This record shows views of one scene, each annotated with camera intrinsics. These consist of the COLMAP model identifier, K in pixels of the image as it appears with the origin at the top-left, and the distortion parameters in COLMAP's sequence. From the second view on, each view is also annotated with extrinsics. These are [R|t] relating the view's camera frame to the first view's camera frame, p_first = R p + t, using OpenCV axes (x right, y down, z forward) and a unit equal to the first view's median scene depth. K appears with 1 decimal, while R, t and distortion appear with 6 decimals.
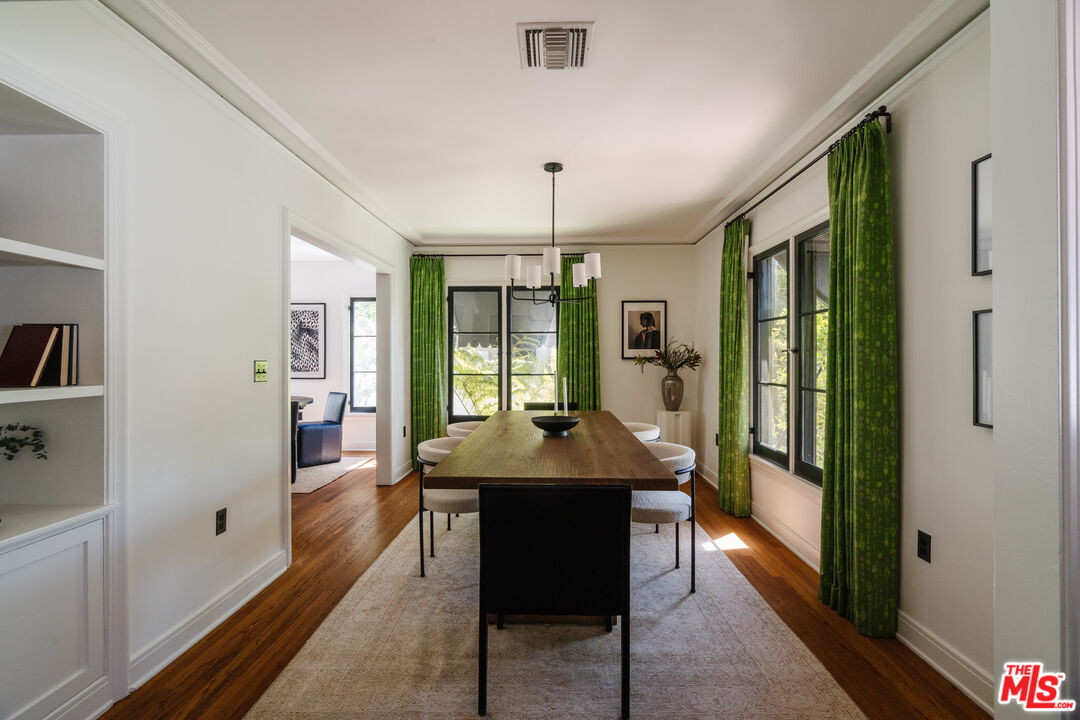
lens RADIAL K [[496.1, 0, 540.6], [0, 496.1, 358.7], [0, 0, 1]] dist [-0.008031, 0.001054]
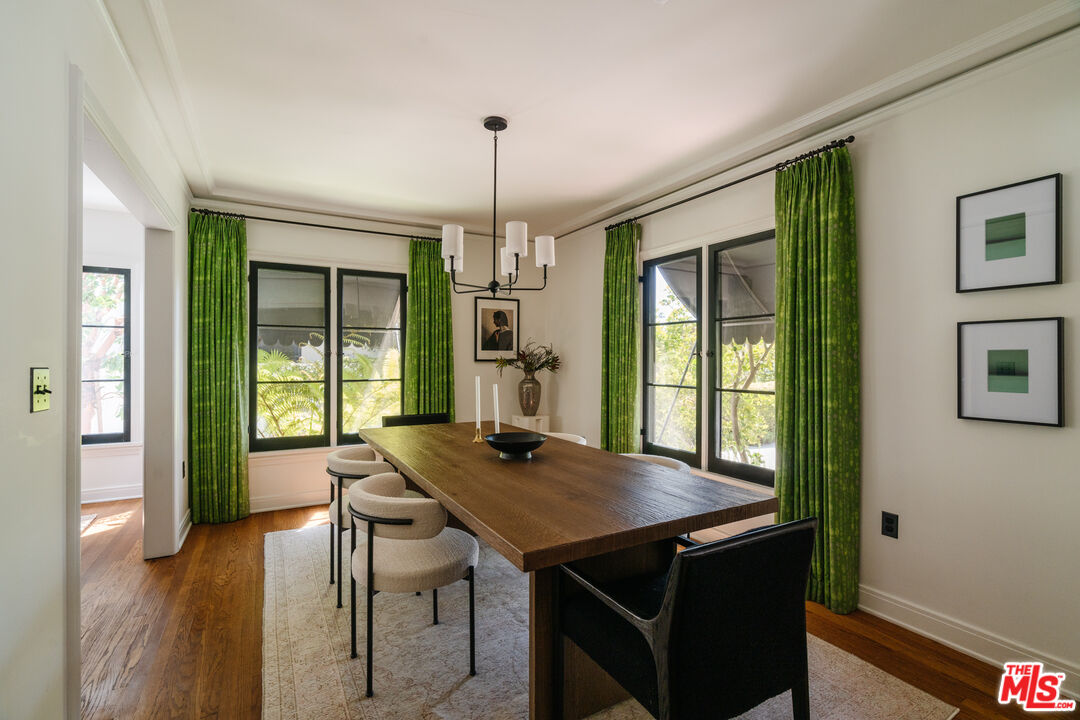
lens RADIAL K [[496.1, 0, 542.2], [0, 496.1, 358.5], [0, 0, 1]] dist [-0.008031, 0.001054]
pose [[0.853768, 0.001475, 0.520651, -0.210186], [-0.000218, 0.999997, -0.002476, -0.002119], [-0.520653, 0.002000, 0.853766, 0.177230]]
